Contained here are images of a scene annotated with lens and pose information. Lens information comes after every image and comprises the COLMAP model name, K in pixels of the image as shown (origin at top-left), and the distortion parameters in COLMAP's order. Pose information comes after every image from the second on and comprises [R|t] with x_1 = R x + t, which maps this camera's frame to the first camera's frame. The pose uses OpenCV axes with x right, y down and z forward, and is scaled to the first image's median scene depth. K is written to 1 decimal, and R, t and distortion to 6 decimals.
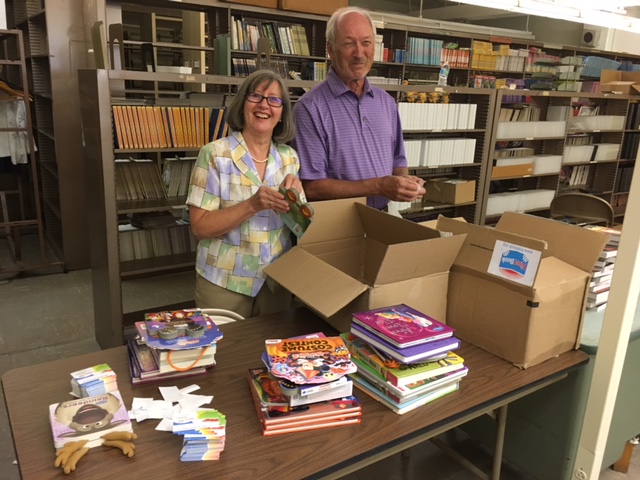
lens RADIAL K [[543.7, 0, 319.9], [0, 543.7, 240.5], [0, 0, 1]] dist [0.007483, 0.006013]
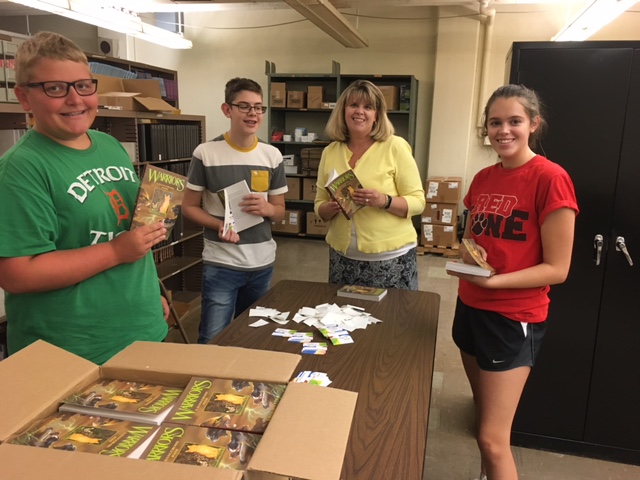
lens RADIAL K [[543.7, 0, 320.5], [0, 543.7, 240.2], [0, 0, 1]] dist [0.007483, 0.006013]
pose [[0.738941, -0.154848, 0.655735, 0.261366], [0.181830, 0.982953, 0.027217, -0.086412], [-0.648771, 0.099121, 0.754501, 0.352301]]
